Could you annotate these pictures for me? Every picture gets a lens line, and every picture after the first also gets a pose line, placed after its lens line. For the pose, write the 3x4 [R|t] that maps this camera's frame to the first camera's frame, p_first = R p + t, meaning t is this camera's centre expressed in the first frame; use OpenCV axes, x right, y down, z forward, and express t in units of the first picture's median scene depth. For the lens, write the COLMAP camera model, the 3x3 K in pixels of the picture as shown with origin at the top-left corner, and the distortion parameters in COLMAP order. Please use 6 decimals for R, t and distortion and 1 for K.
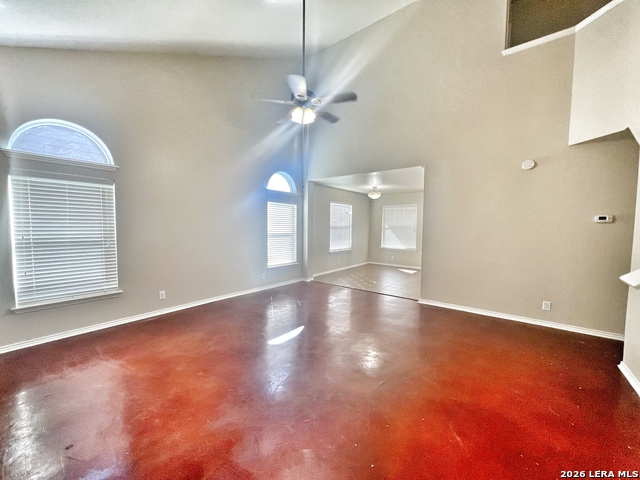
lens RADIAL K [[255.4, 0, 320.0], [0, 255.4, 240.0], [0, 0, 1]] dist [-0.002663, -0.000129]
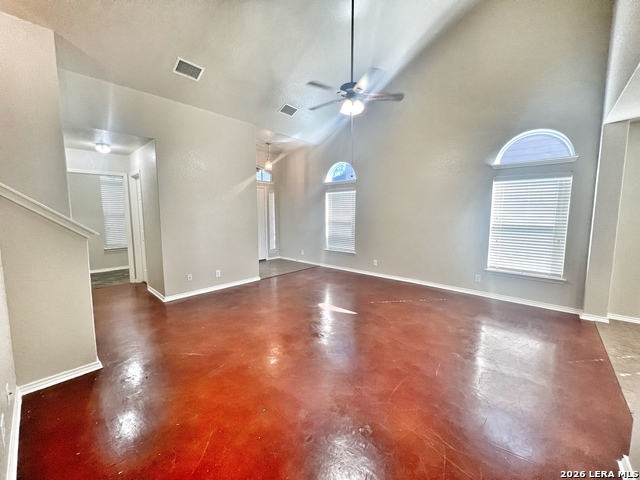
lens RADIAL K [[255.4, 0, 320.0], [0, 255.4, 240.0], [0, 0, 1]] dist [-0.002663, -0.000129]
pose [[-0.065659, 0.081855, -0.994479, 0.579449], [-0.070224, 0.993780, 0.086434, -0.009710], [0.995368, 0.075512, -0.059502, 0.548823]]
